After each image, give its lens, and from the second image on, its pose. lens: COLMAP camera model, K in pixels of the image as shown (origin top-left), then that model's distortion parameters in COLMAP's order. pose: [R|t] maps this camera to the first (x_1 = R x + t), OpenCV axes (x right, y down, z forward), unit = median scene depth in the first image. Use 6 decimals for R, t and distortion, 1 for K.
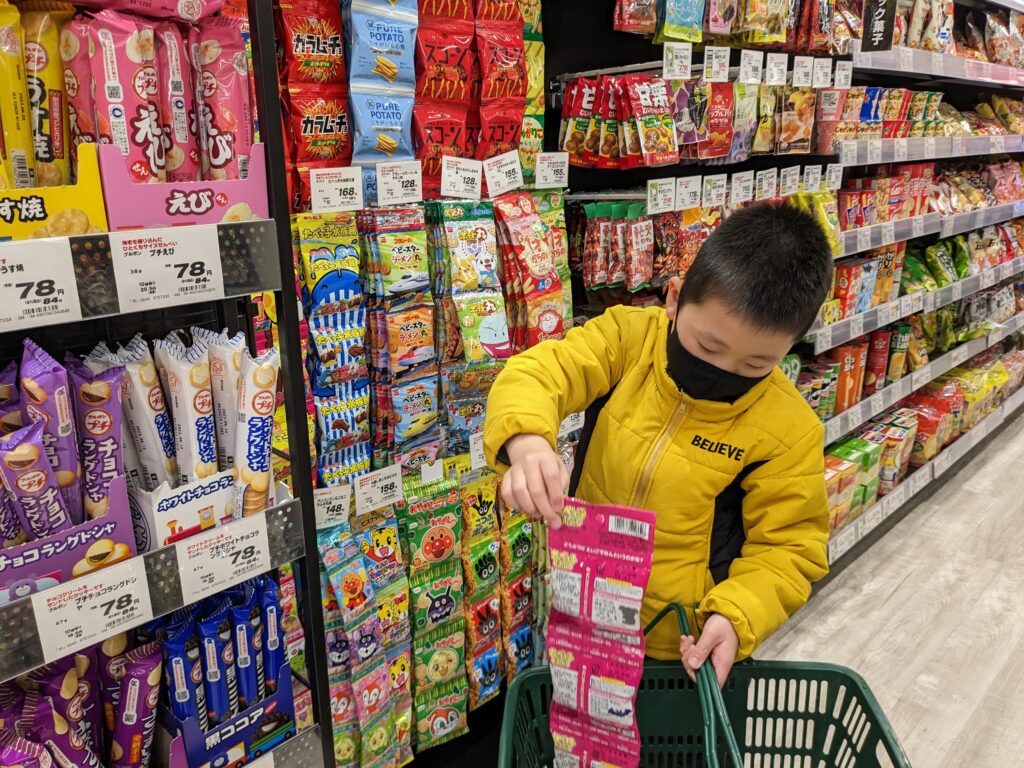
lens RADIAL K [[805.6, 0, 510.2], [0, 805.6, 384.2], [0, 0, 1]] dist [-0.013306, -0.017624]
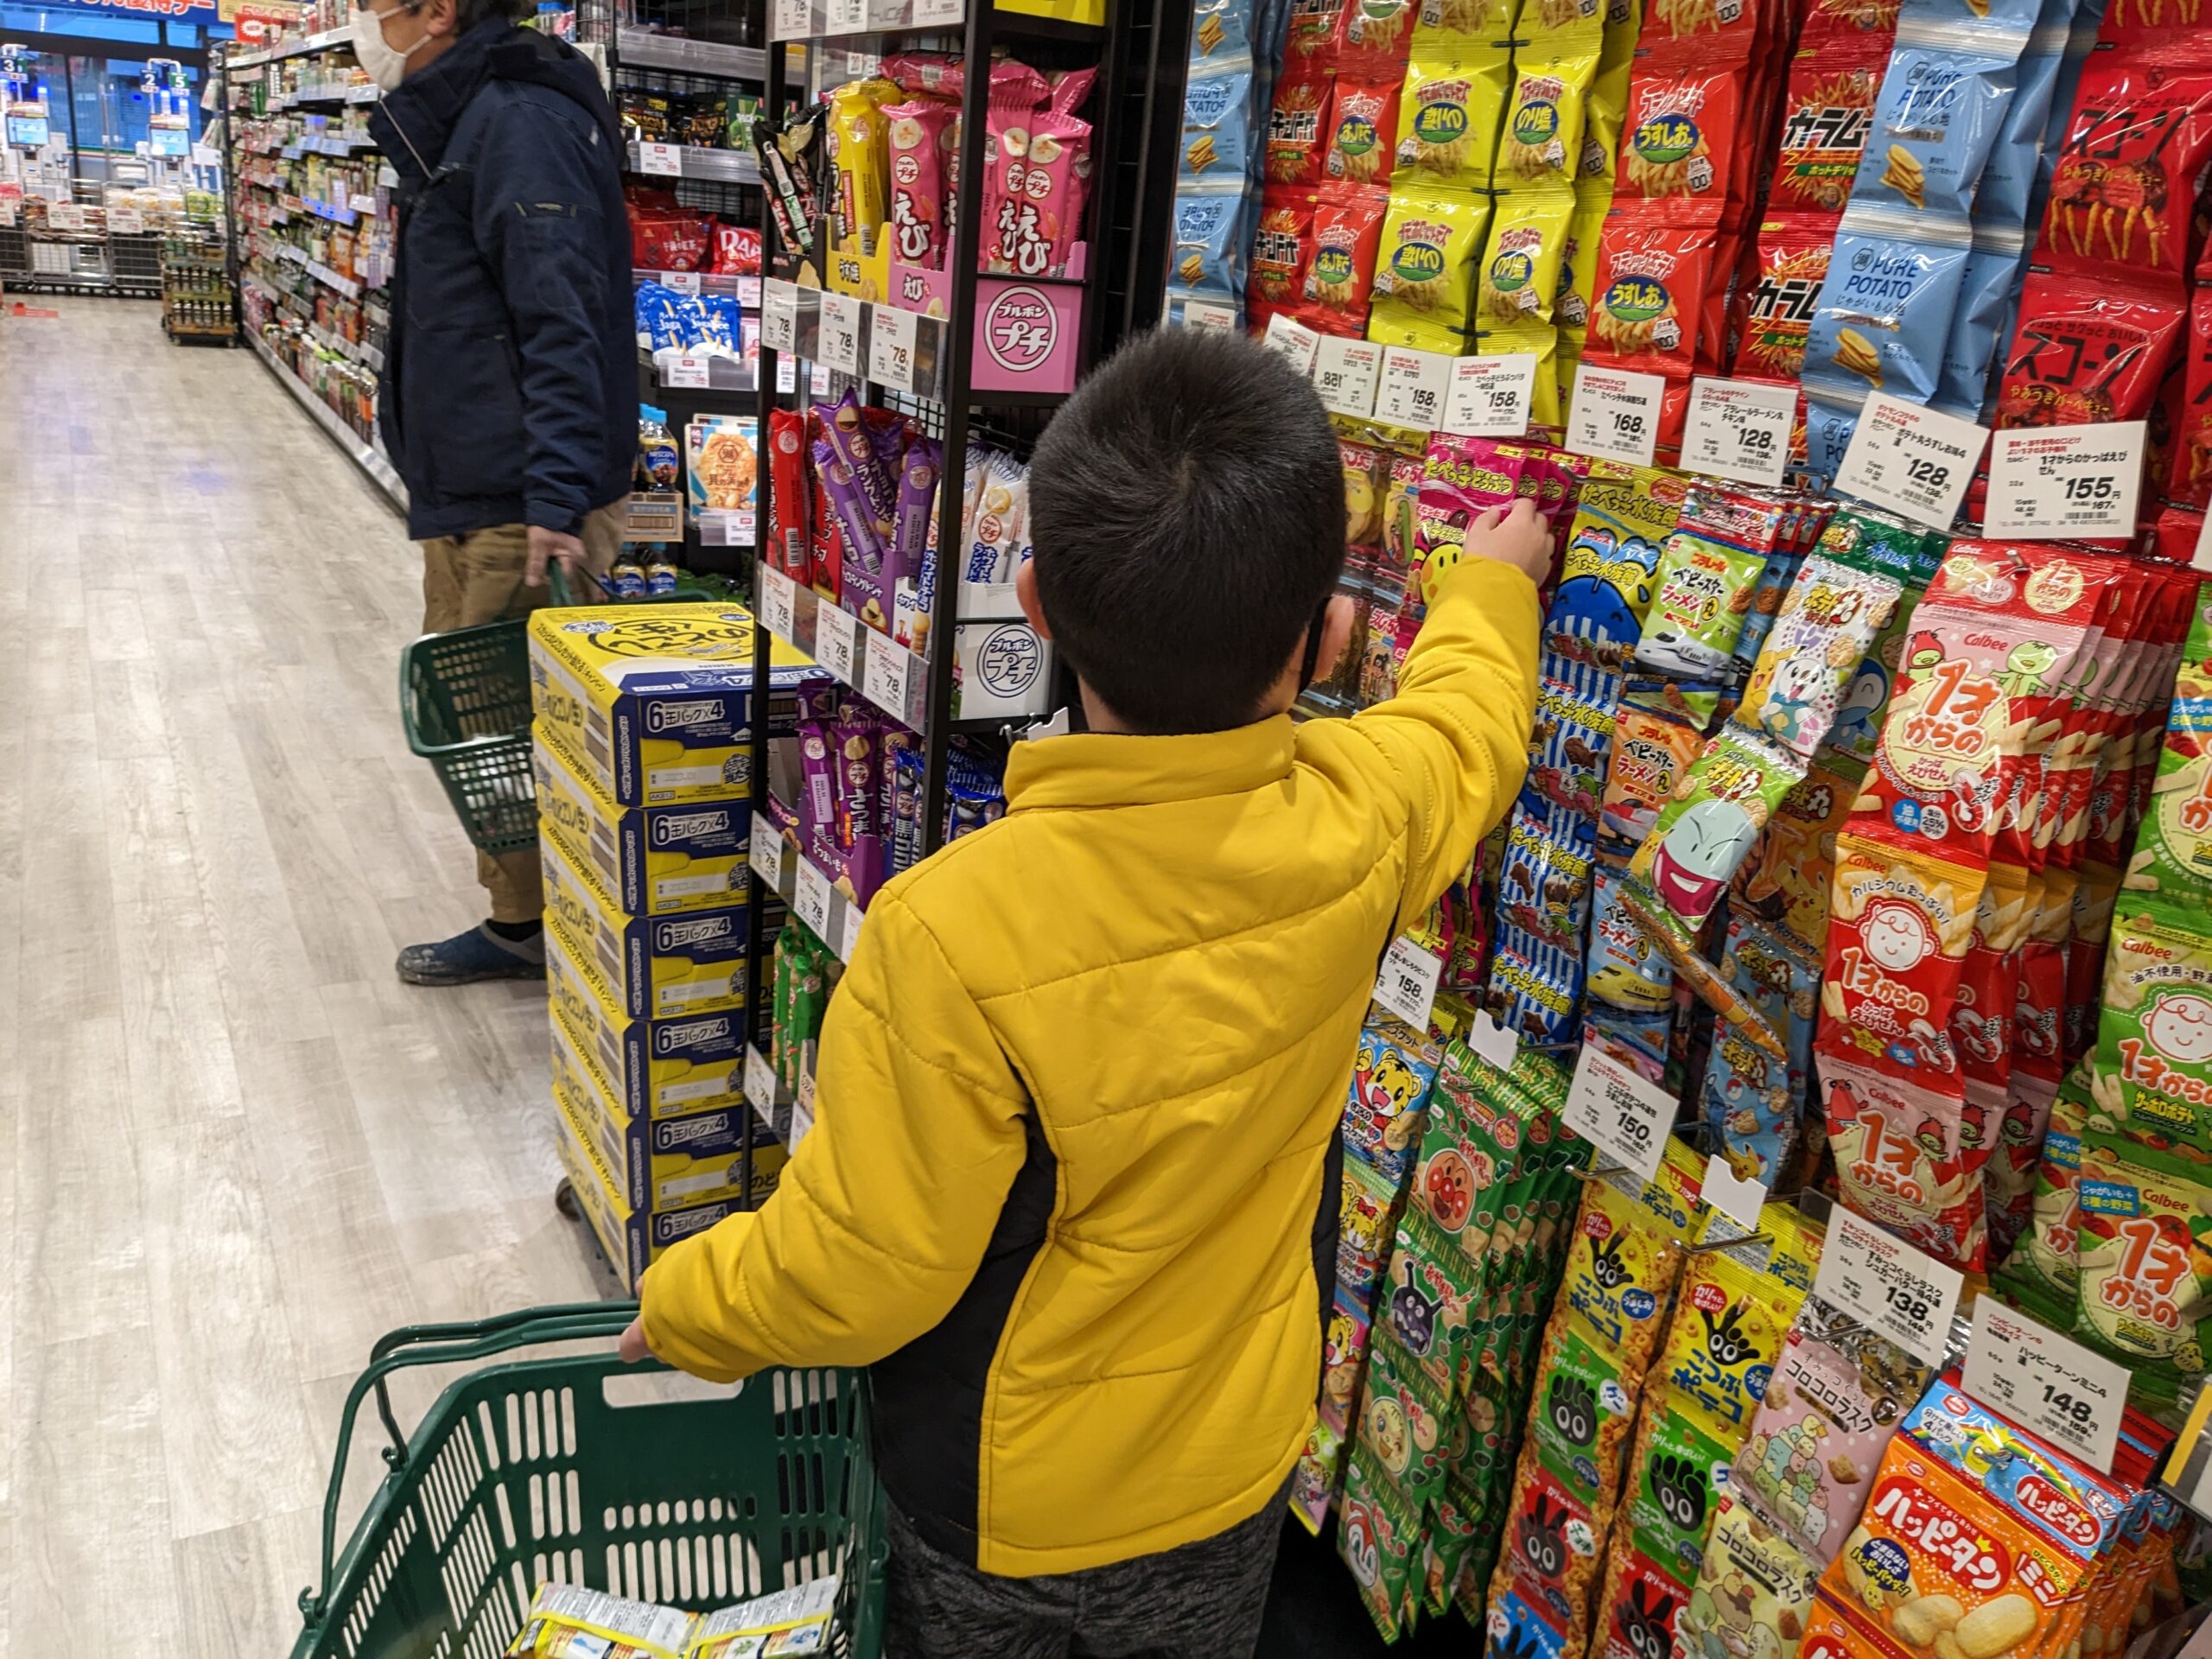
lens RADIAL K [[1740.2, 0, 1101.1], [0, 1740.2, 830.0], [0, 0, 1]] dist [-0.013306, -0.017624]
pose [[-0.263505, 0.291203, -0.919655, 0.855786], [-0.386452, 0.841638, 0.377228, -0.284701], [0.883866, 0.454804, -0.109240, 0.882485]]
